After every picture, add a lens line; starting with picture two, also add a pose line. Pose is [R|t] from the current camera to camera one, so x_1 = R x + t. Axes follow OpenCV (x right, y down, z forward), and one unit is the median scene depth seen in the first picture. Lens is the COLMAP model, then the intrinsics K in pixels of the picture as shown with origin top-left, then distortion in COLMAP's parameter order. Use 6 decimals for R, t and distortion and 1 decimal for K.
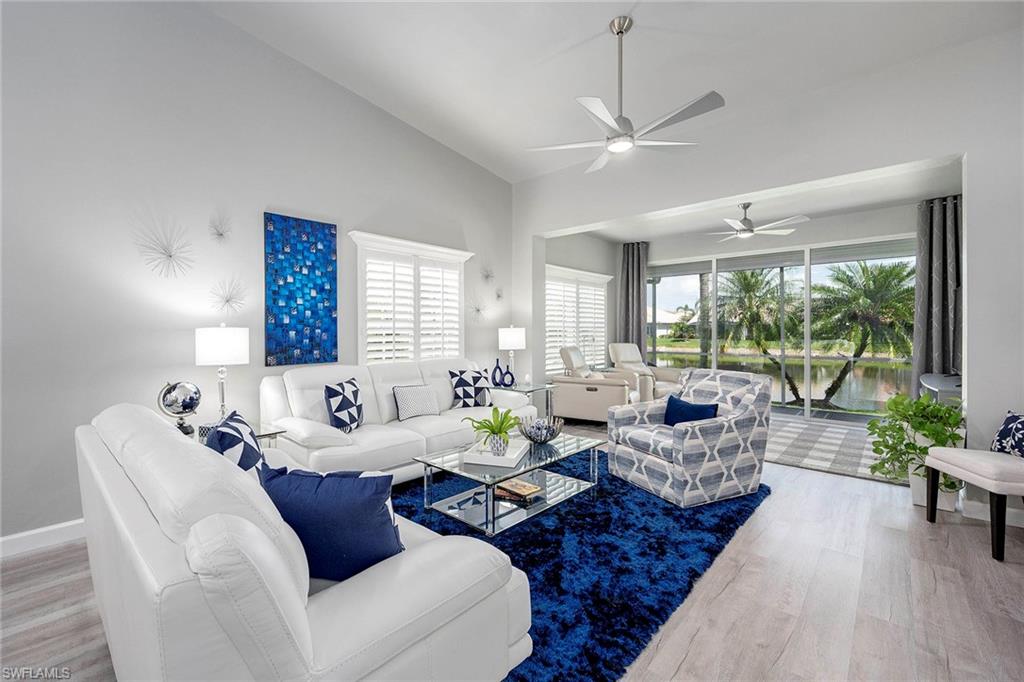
lens RADIAL K [[428.0, 0, 491.2], [0, 428.0, 333.8], [0, 0, 1]] dist [-0.000515, -0.000034]
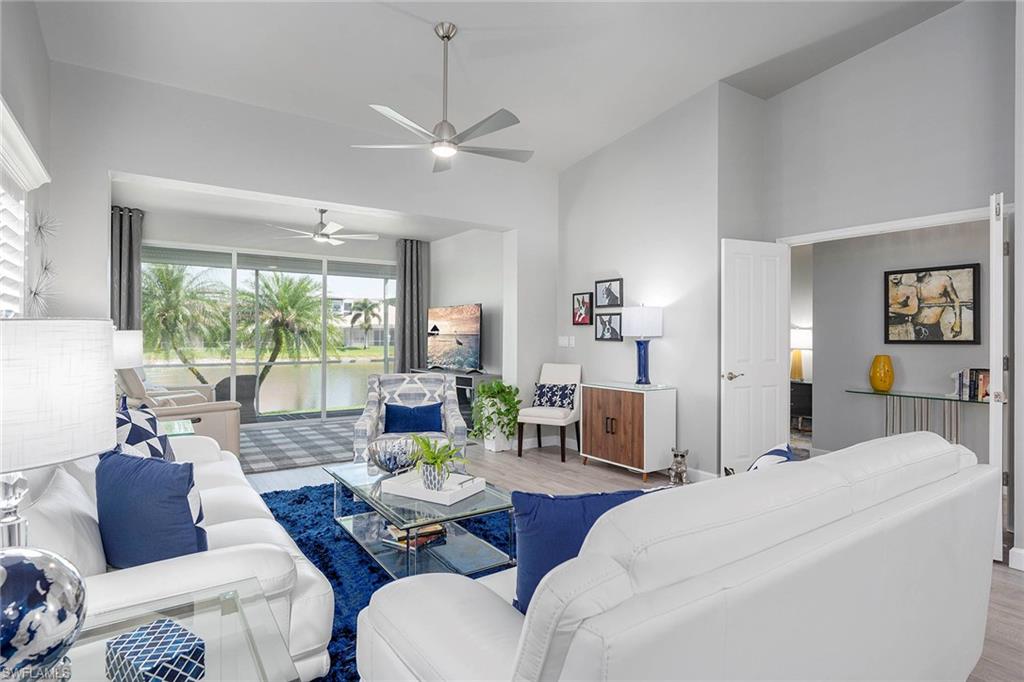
lens RADIAL K [[510.6, 0, 482.5], [0, 510.6, 338.1], [0, 0, 1]] dist [-0.026886, -0.000062]
pose [[0.240810, 0.002479, 0.970569, -0.393794], [0.002168, 0.999993, -0.003092, 0.000898], [-0.970570, 0.002848, 0.240803, 0.312038]]
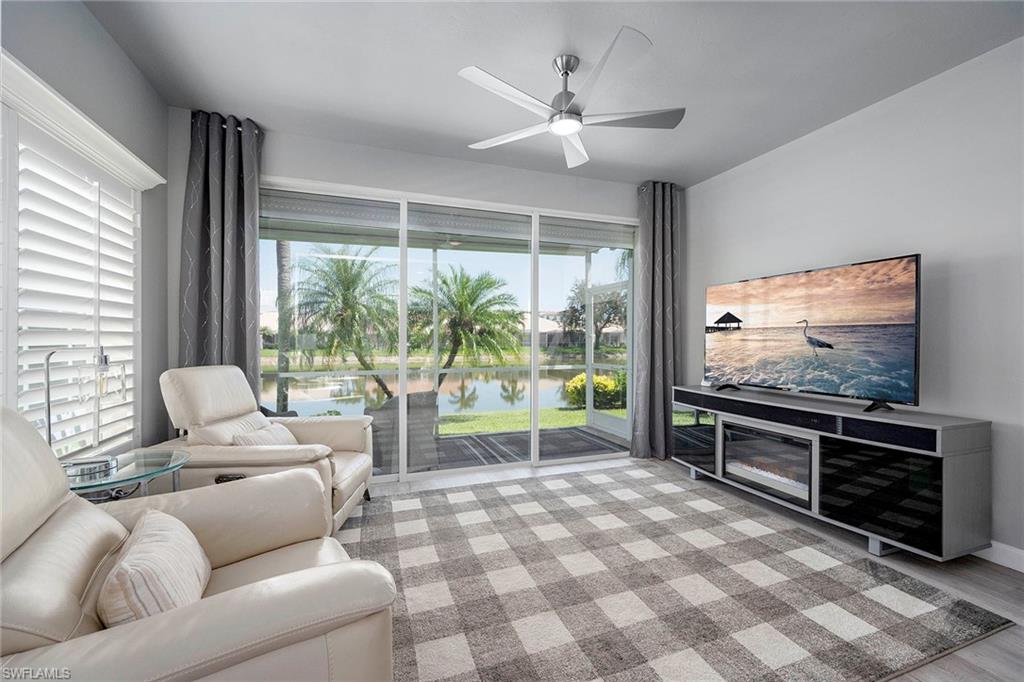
lens RADIAL K [[413.5, 0, 511.0], [0, 413.5, 330.9], [0, 0, 1]] dist [-0.000193, -0.000223]
pose [[0.456800, 0.021111, 0.889319, 0.142625], [0.005828, 0.999626, -0.026723, 0.004316], [-0.889550, 0.017390, 0.456506, 0.739706]]
